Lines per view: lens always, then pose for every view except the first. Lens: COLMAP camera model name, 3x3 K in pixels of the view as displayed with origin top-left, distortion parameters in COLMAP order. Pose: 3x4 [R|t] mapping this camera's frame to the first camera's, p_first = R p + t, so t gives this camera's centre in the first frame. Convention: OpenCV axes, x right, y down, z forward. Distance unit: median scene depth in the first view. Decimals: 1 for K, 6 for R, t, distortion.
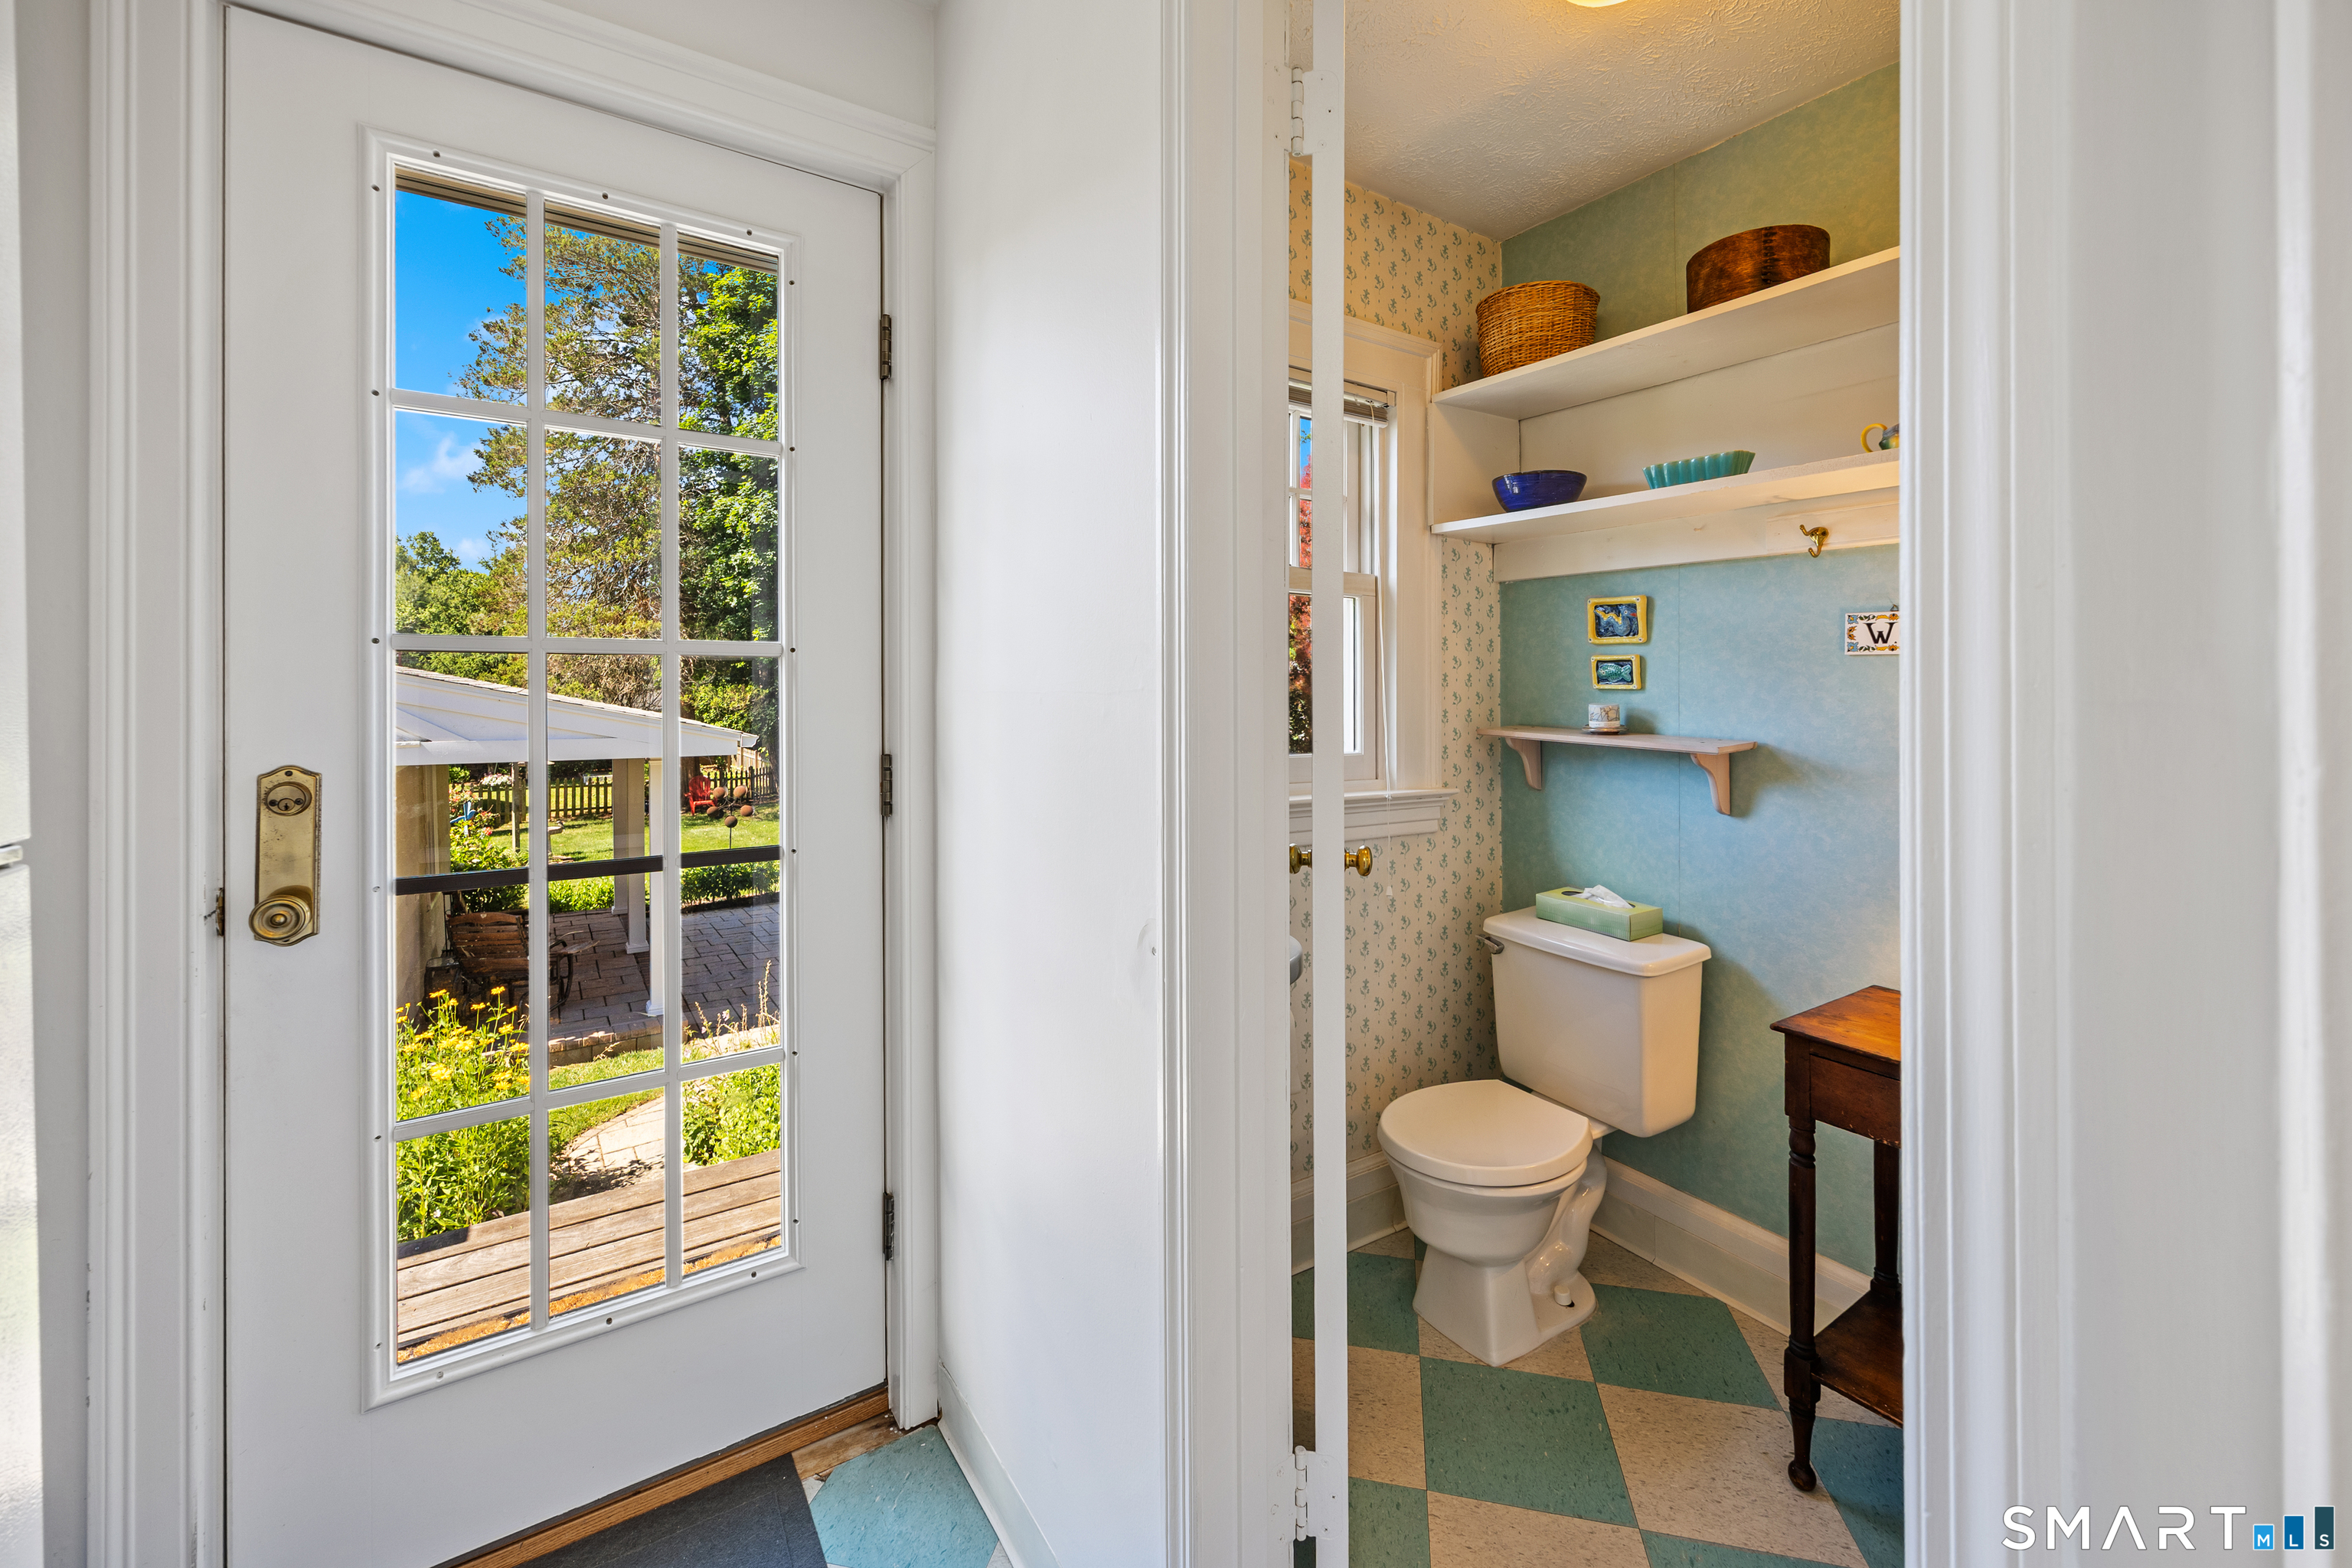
lens RADIAL K [[952.5, 0, 1182.9], [0, 952.5, 681.0], [0, 0, 1]] dist [0.001733, 0.000376]
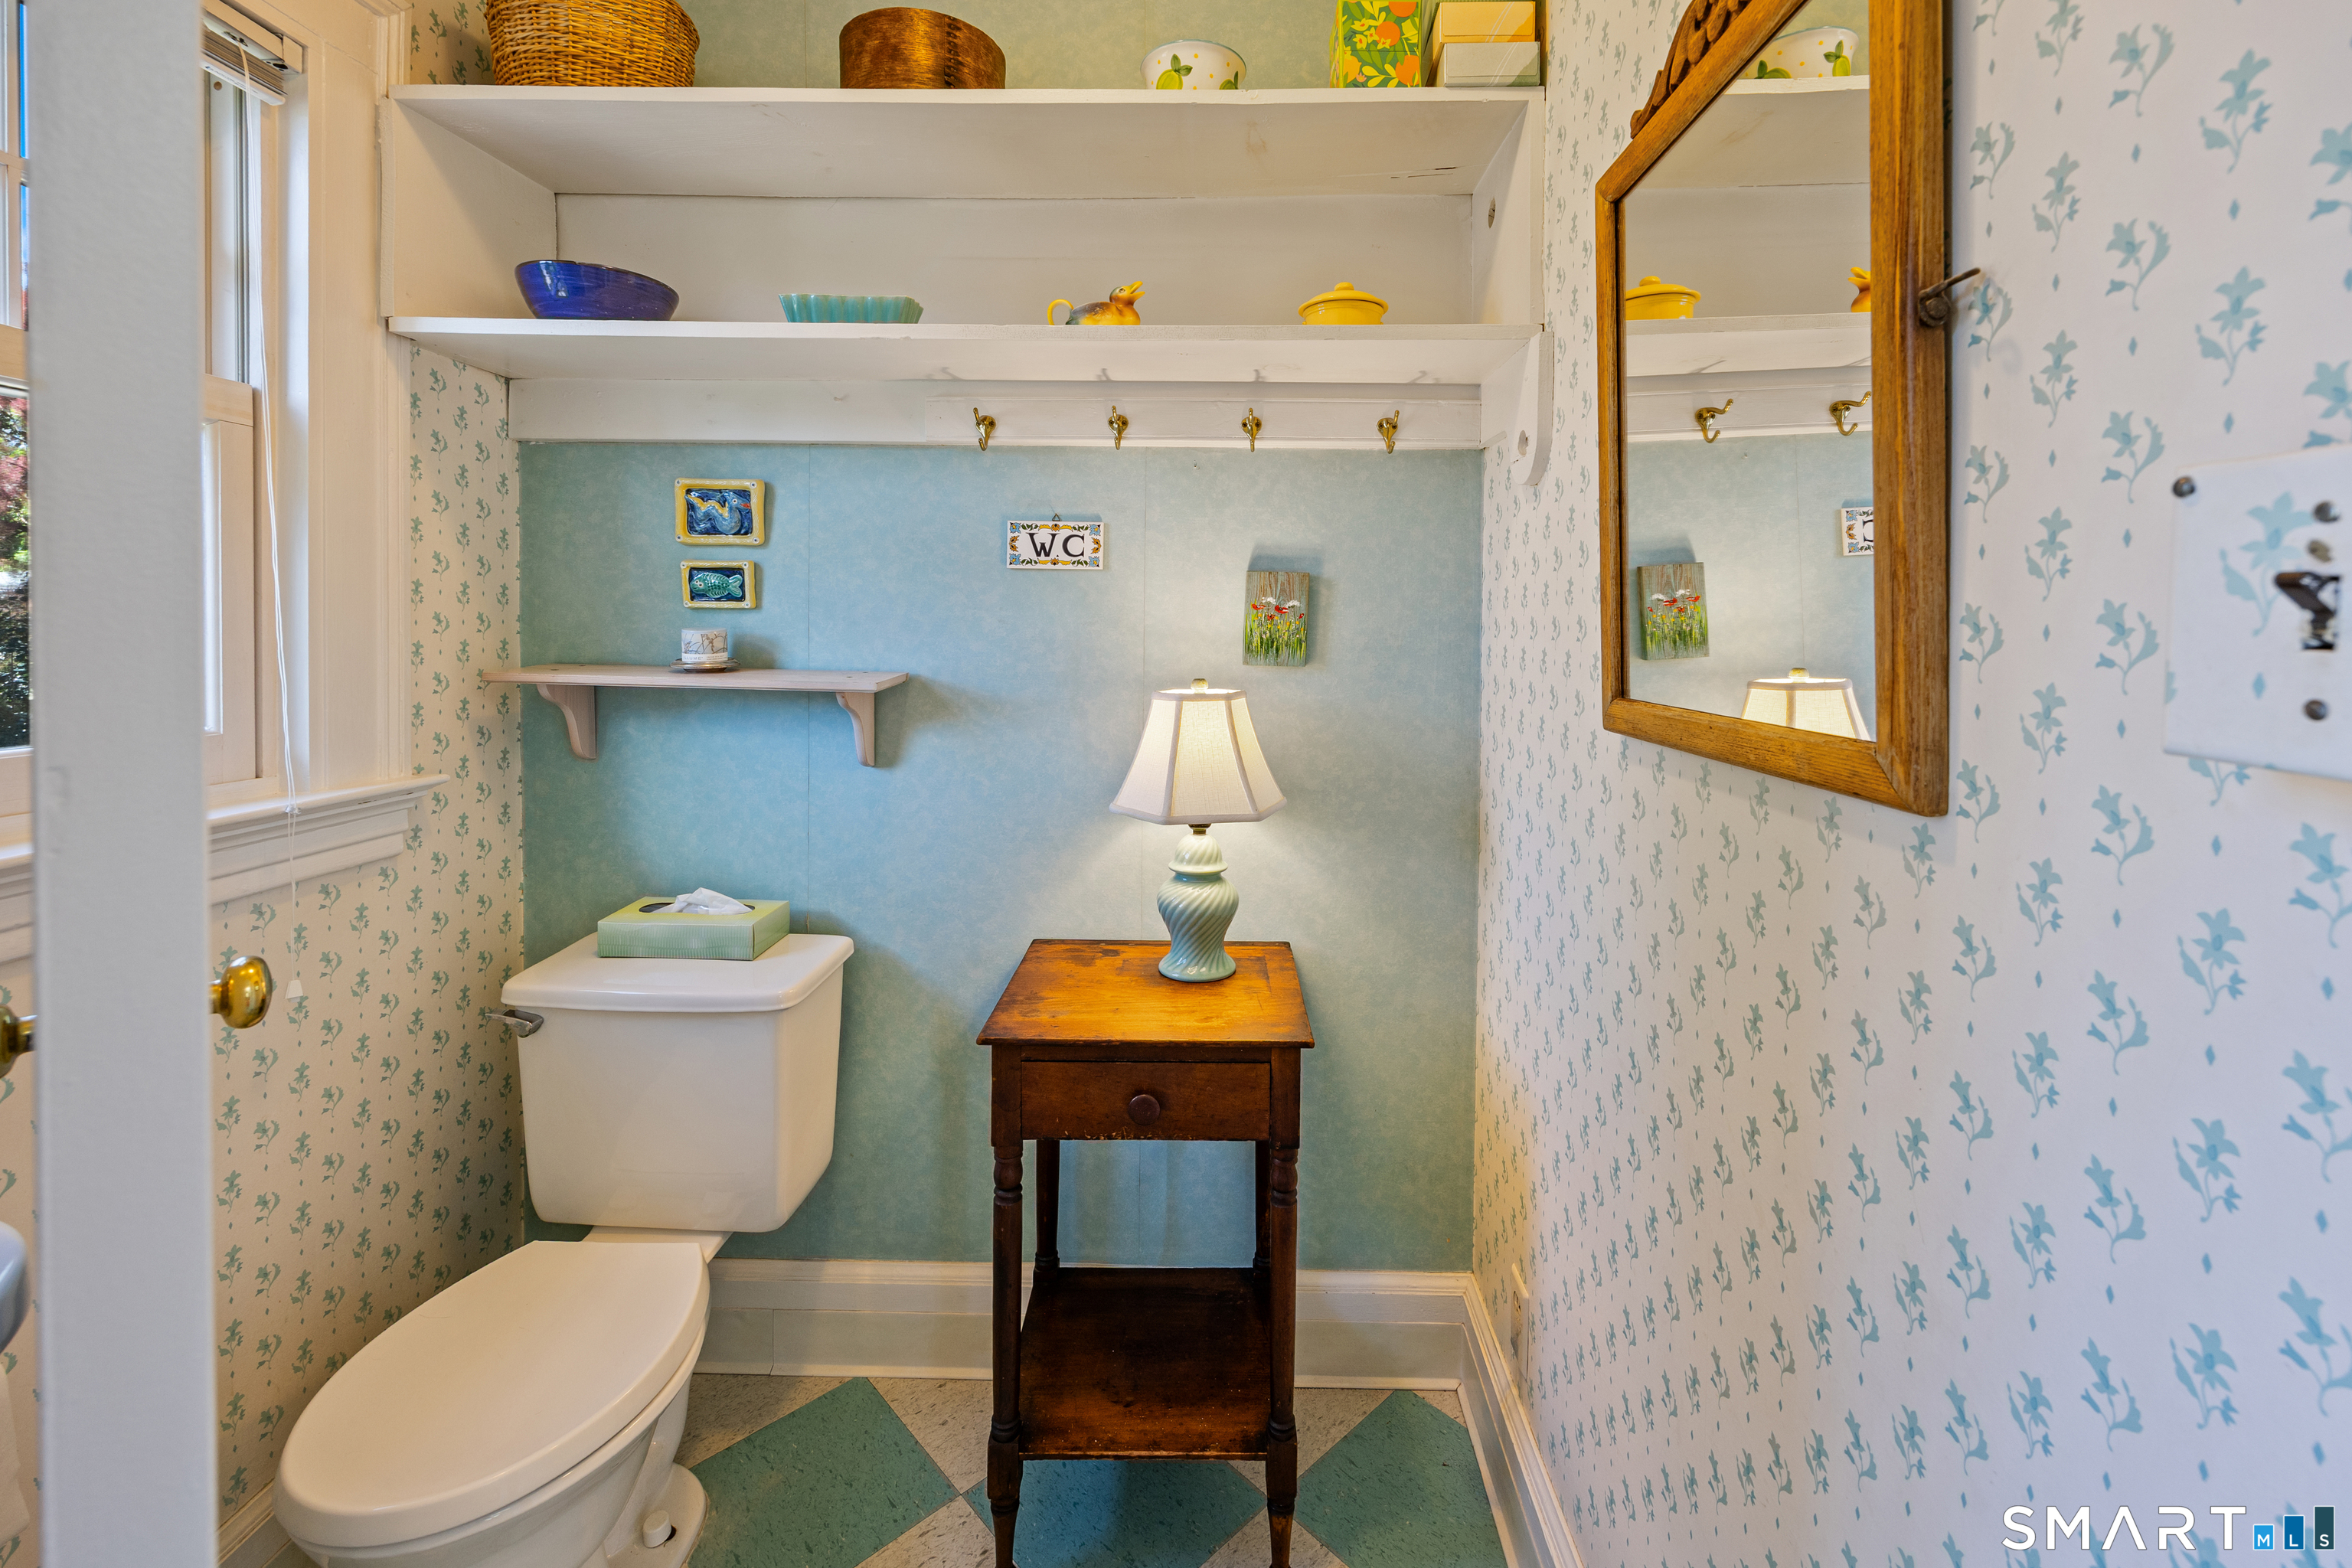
lens RADIAL K [[938.8, 0, 1179.4], [0, 938.8, 625.8], [0, 0, 1]] dist [0.001677, -0.000427]
pose [[0.541236, -0.006526, 0.840845, 0.047485], [-0.006700, 0.999905, 0.012074, 0.010912], [-0.840844, -0.012168, 0.541141, 0.323525]]
